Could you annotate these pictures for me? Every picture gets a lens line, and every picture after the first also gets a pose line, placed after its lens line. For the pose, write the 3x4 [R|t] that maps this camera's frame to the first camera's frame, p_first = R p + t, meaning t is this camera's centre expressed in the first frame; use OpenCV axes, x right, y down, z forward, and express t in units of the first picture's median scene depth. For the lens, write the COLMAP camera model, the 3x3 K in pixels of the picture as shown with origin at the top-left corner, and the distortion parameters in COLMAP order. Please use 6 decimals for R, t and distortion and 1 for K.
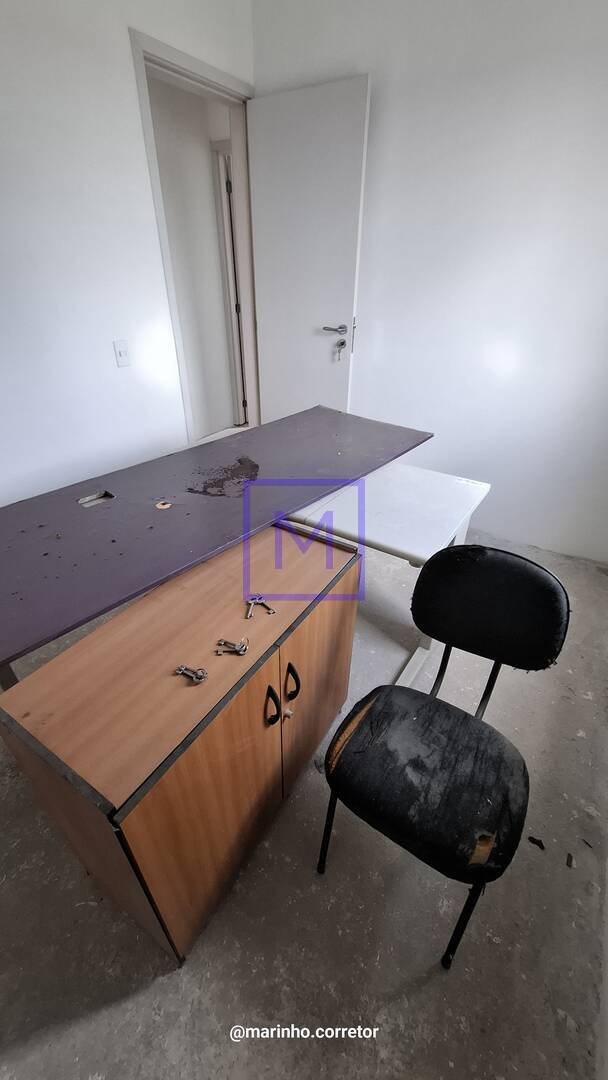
lens RADIAL K [[428.3, 0, 301.0], [0, 428.3, 540.4], [0, 0, 1]] dist [-0.008961, 0.003570]
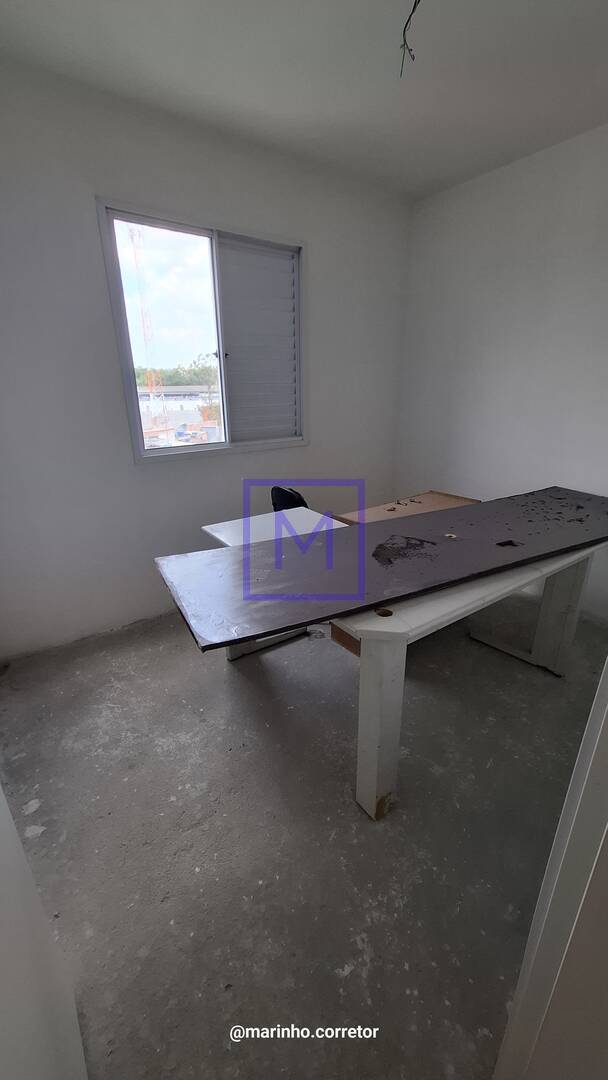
lens RADIAL K [[424.6, 0, 302.3], [0, 424.6, 539.8], [0, 0, 1]] dist [-0.002279, 0.000236]
pose [[-0.936227, -0.121119, 0.329861, -0.293890], [0.194540, 0.603082, 0.773593, -1.090789], [-0.292630, 0.788431, -0.541059, 1.693150]]
